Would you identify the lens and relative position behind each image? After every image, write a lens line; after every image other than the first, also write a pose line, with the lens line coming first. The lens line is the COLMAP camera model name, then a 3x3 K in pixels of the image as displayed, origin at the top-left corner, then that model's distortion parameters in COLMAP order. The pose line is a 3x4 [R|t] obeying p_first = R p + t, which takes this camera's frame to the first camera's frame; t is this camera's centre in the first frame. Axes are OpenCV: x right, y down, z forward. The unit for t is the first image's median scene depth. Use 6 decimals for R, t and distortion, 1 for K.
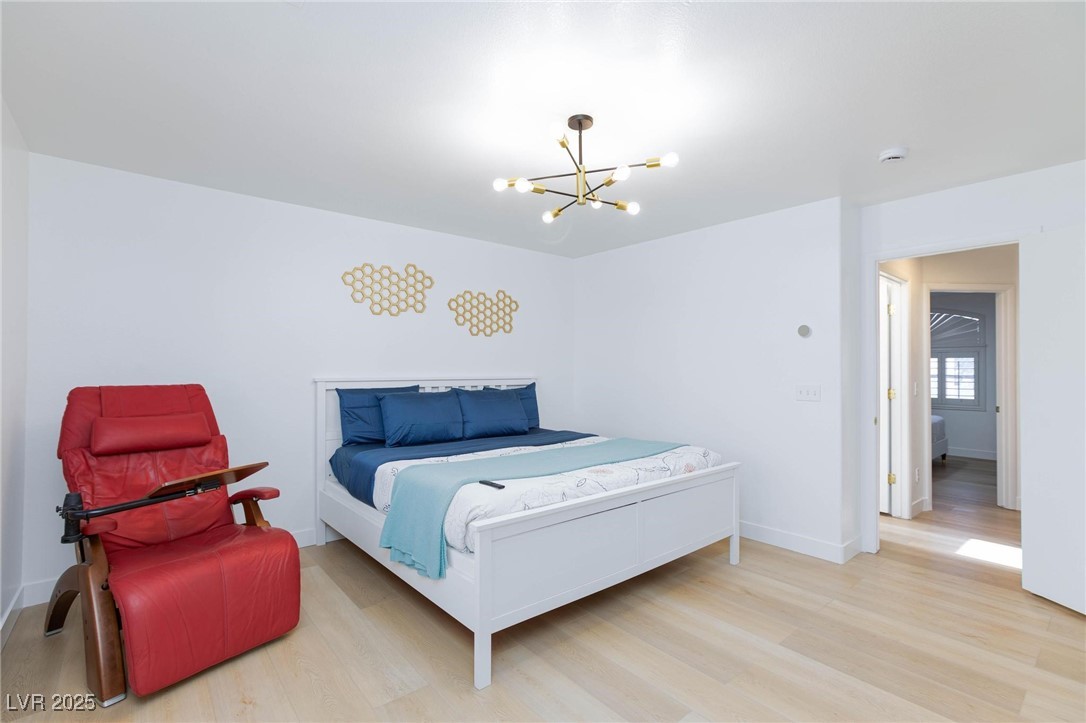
lens RADIAL K [[498.2, 0, 542.1], [0, 498.2, 359.5], [0, 0, 1]] dist [-0.023921, 0.013022]
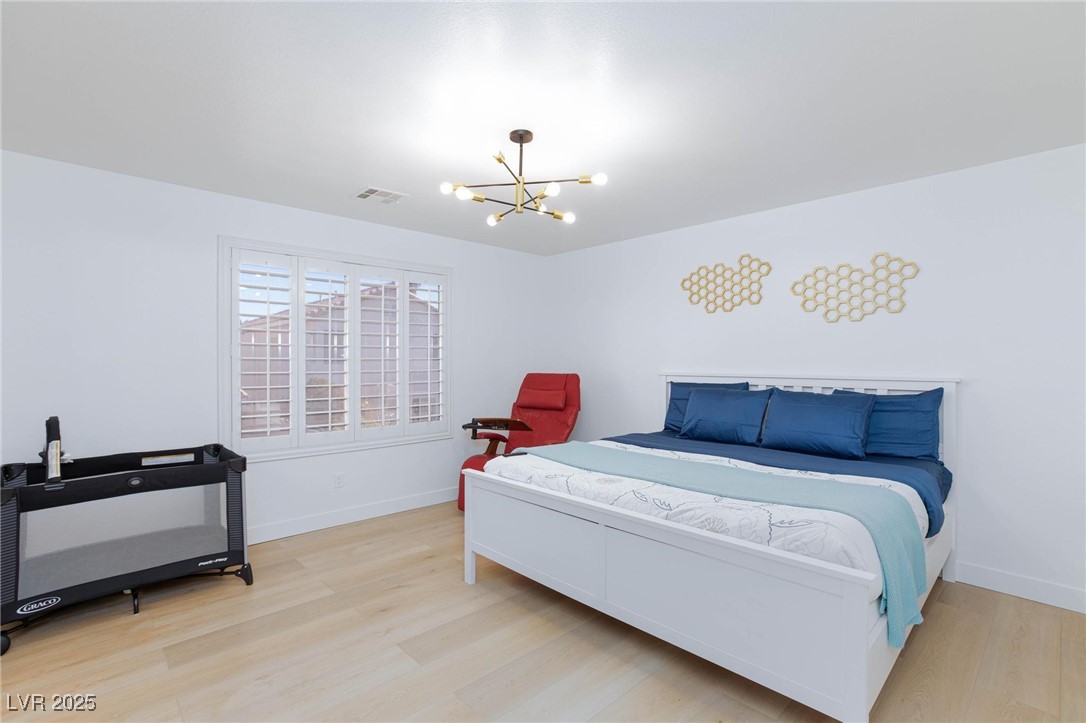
lens RADIAL K [[498.2, 0, 542.5], [0, 498.2, 365.4], [0, 0, 1]] dist [-0.023921, 0.013022]
pose [[0.086387, 0.003995, -0.996254, 0.650174], [0.014971, 0.999874, 0.005308, 0.008585], [0.996149, -0.015374, 0.086316, 0.532271]]
